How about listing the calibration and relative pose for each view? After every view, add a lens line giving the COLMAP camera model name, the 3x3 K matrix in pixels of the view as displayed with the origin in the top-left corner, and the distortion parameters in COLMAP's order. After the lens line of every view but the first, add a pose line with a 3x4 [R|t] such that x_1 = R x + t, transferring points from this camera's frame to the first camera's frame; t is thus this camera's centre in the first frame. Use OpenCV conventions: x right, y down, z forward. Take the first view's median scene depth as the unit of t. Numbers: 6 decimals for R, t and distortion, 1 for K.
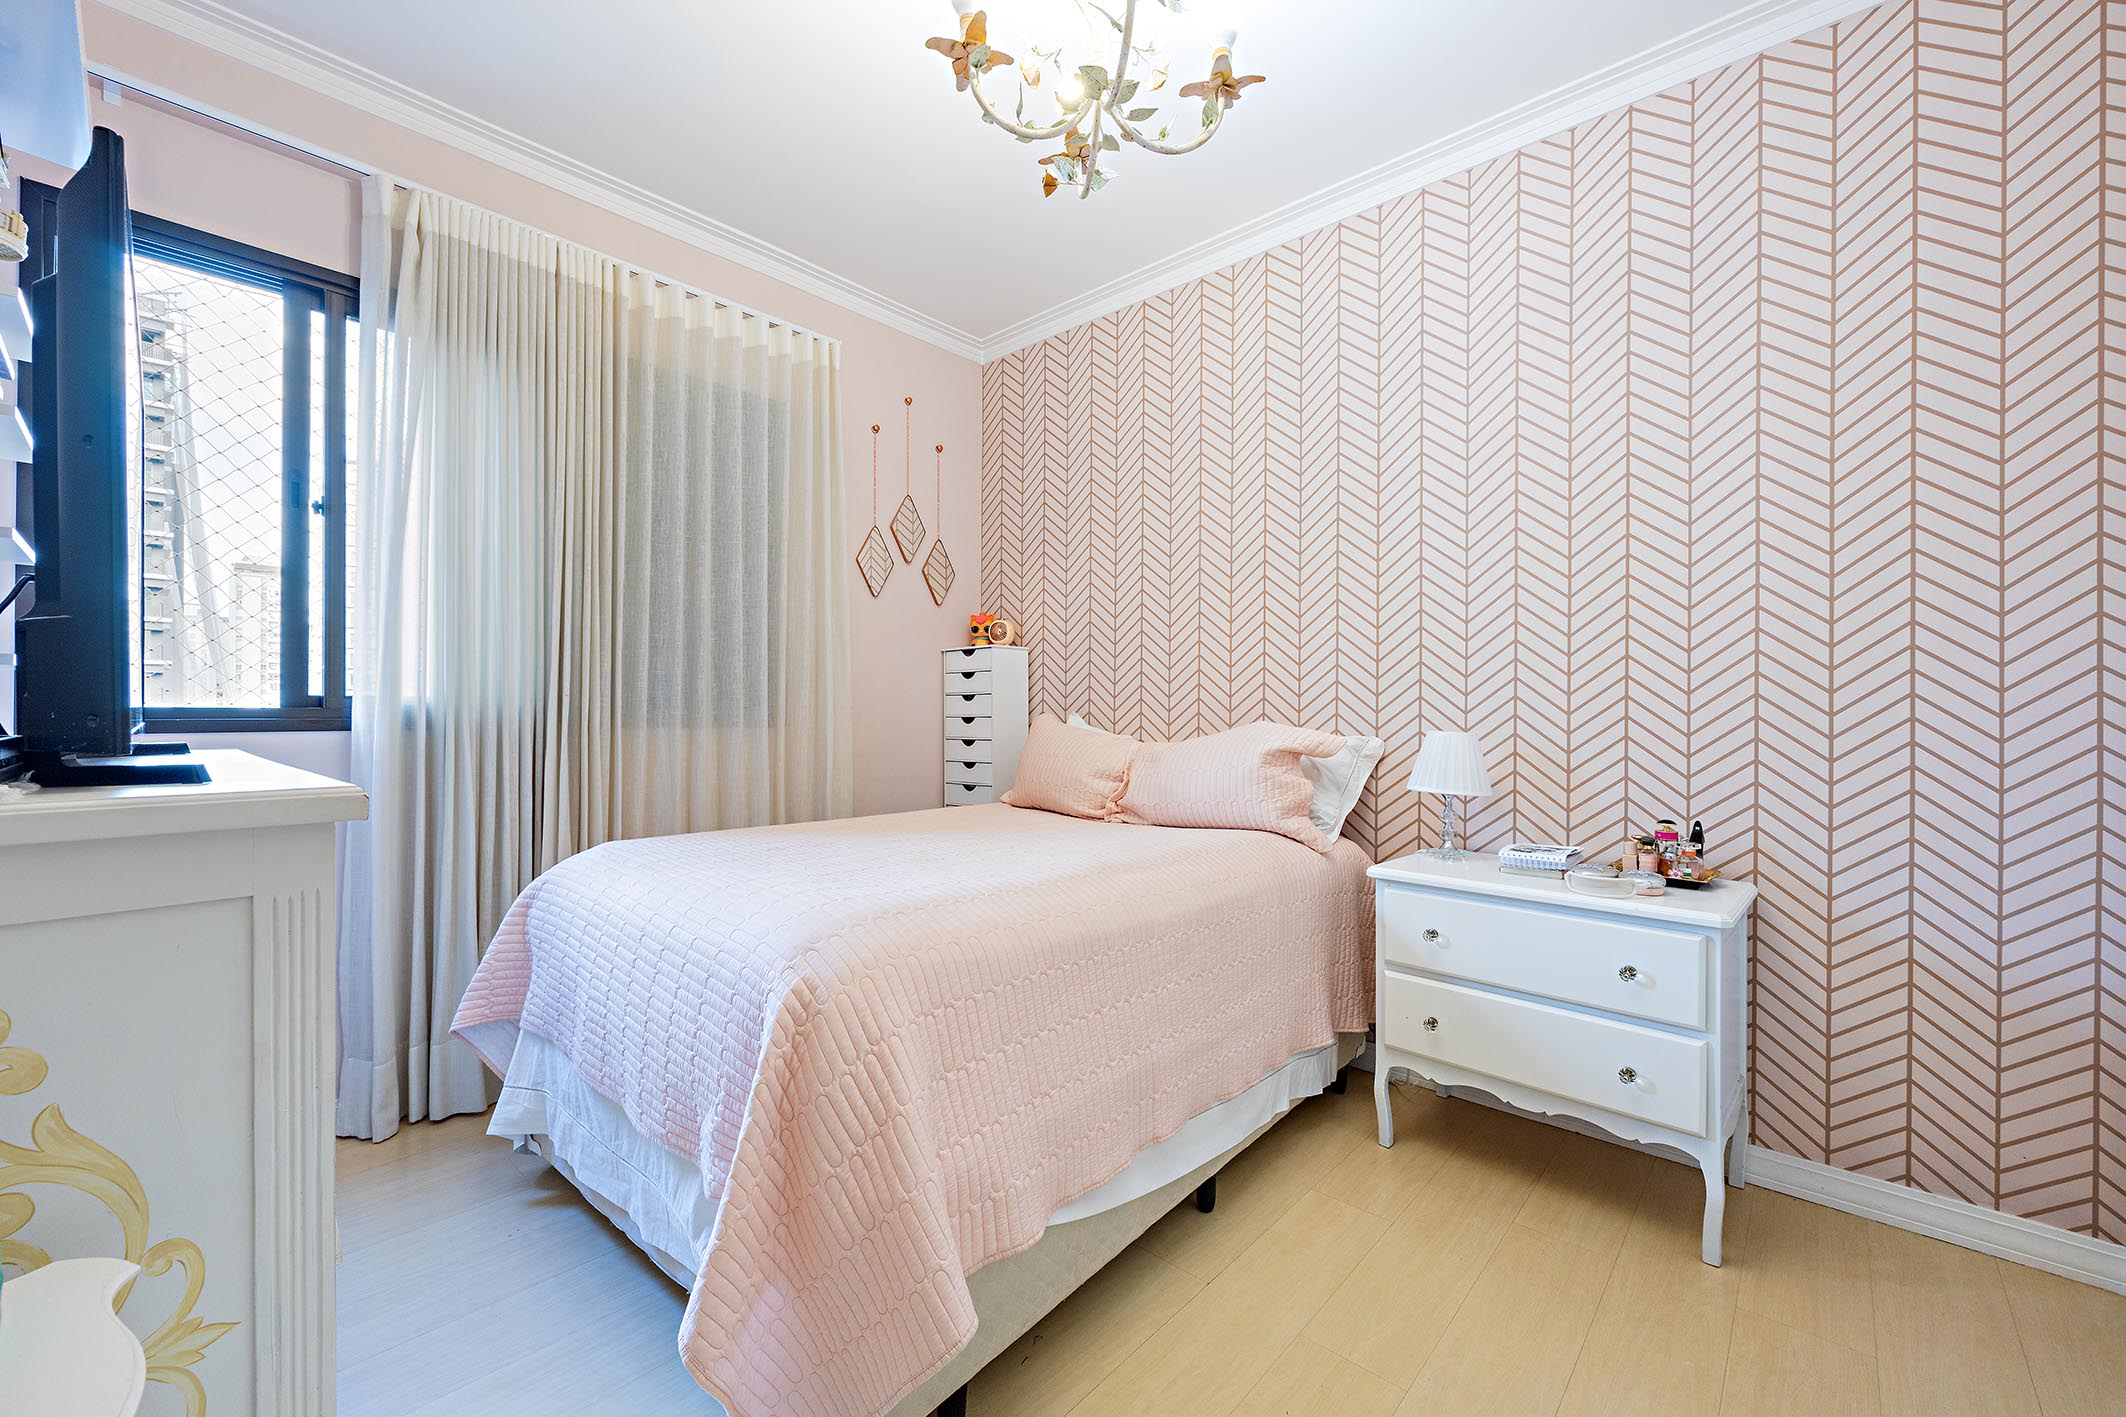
lens RADIAL K [[834.9, 0, 1092.7], [0, 834.9, 705.6], [0, 0, 1]] dist [-0.000791, 0.000020]
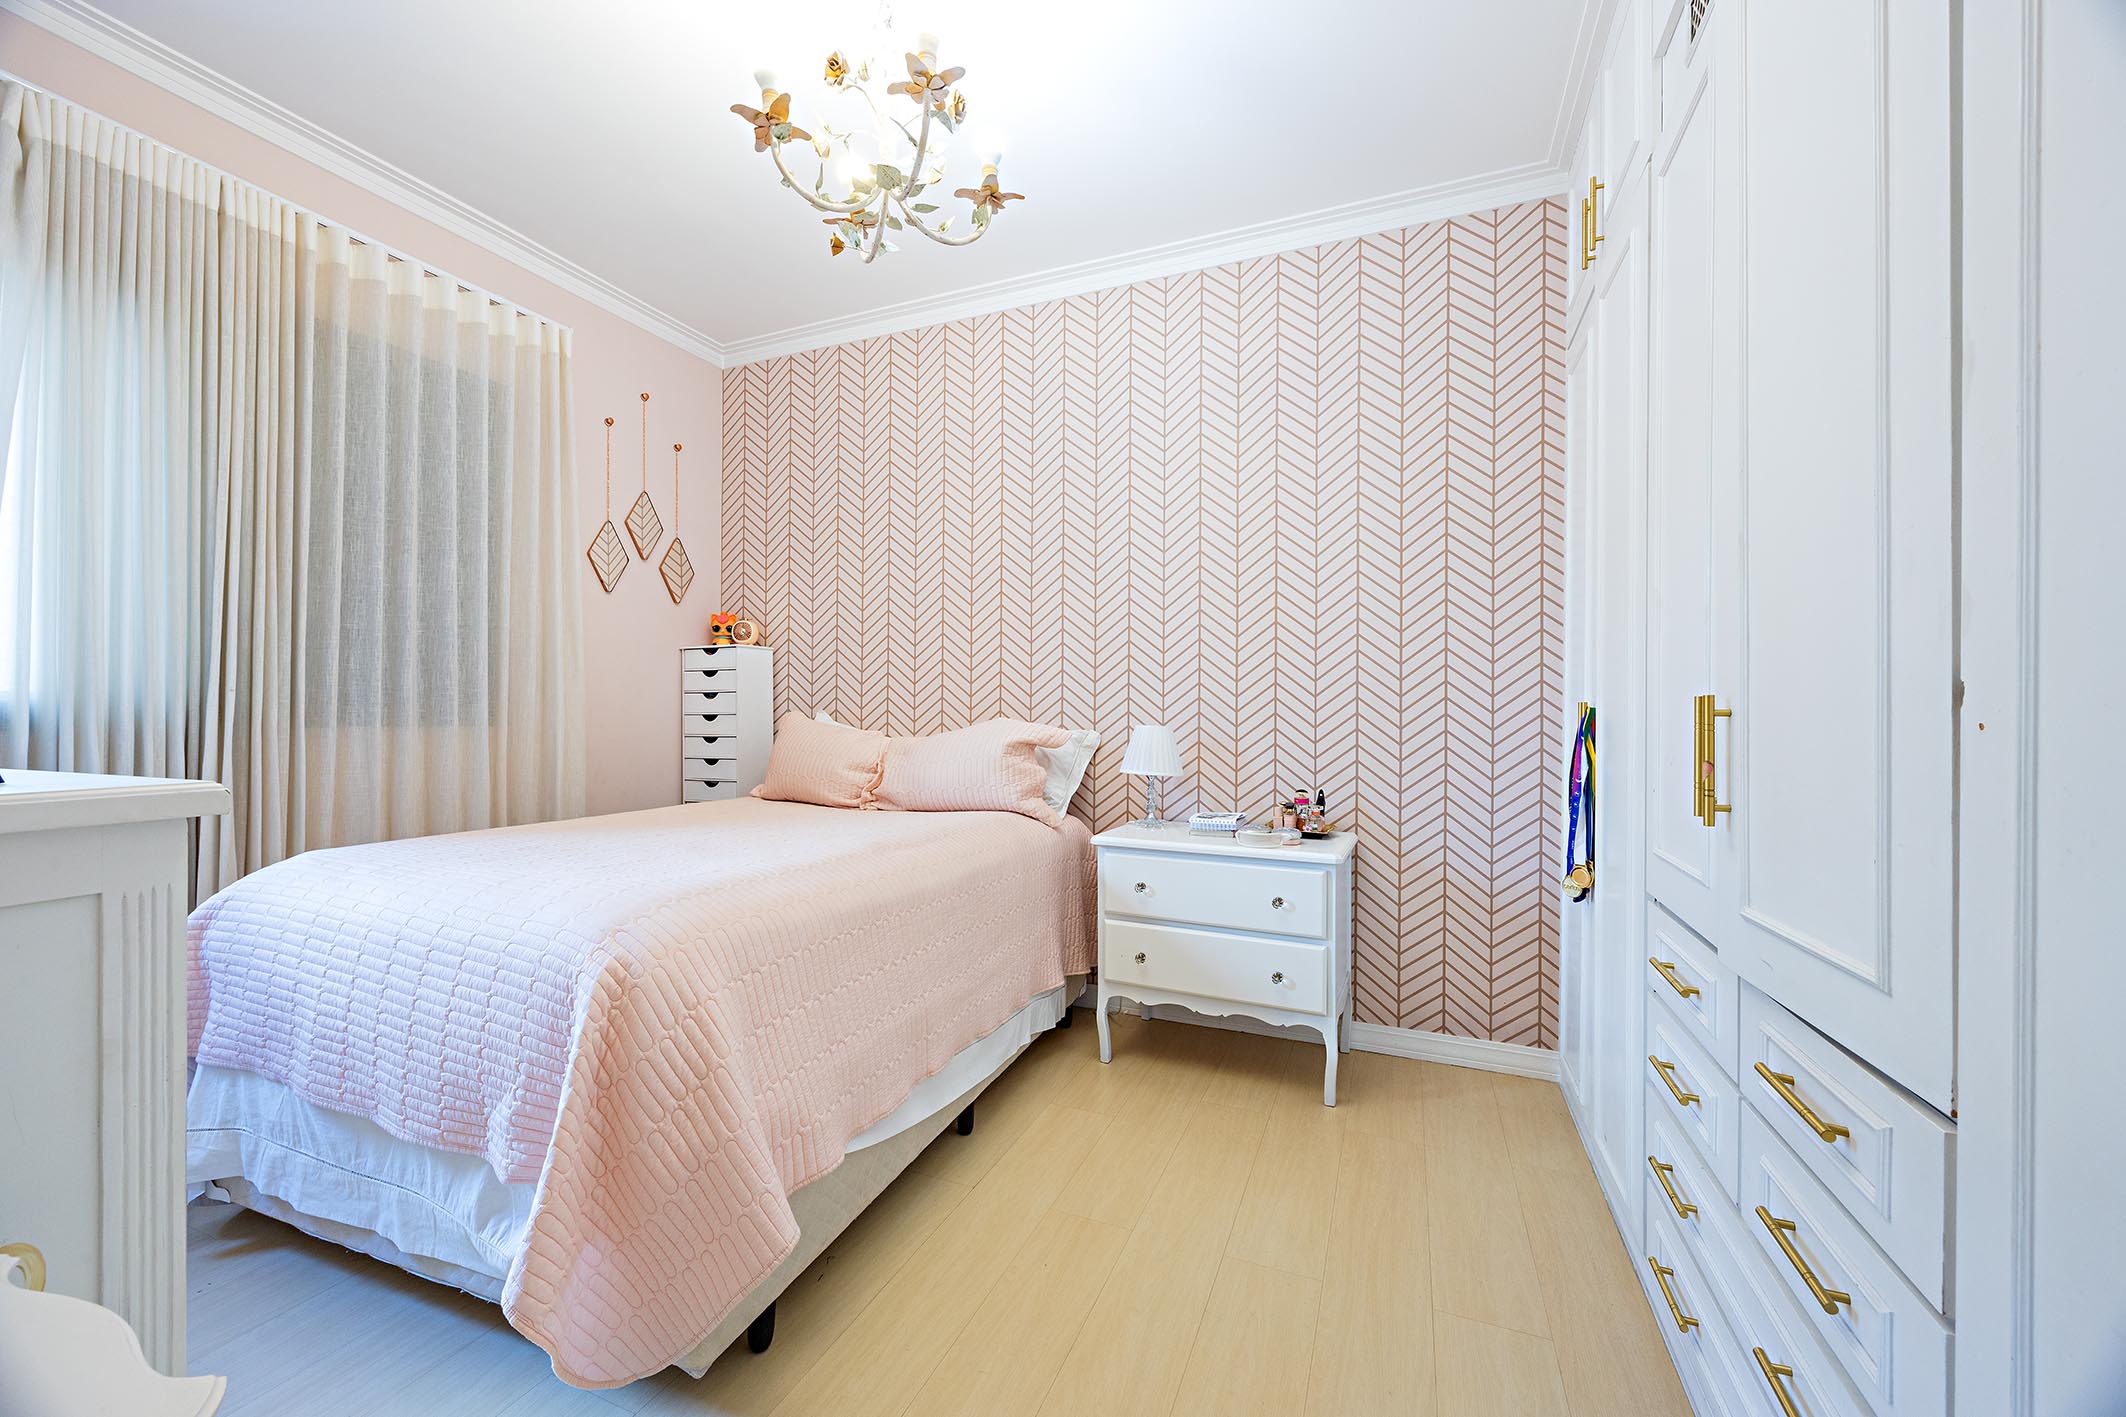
lens RADIAL K [[821.6, 0, 1052.6], [0, 821.6, 696.4], [0, 0, 1]] dist [-0.000313, -0.000158]
pose [[0.950856, 0.005482, 0.309585, -0.098618], [-0.002864, 0.999956, -0.008909, -0.001256], [-0.309620, 0.007585, 0.950830, -0.128775]]
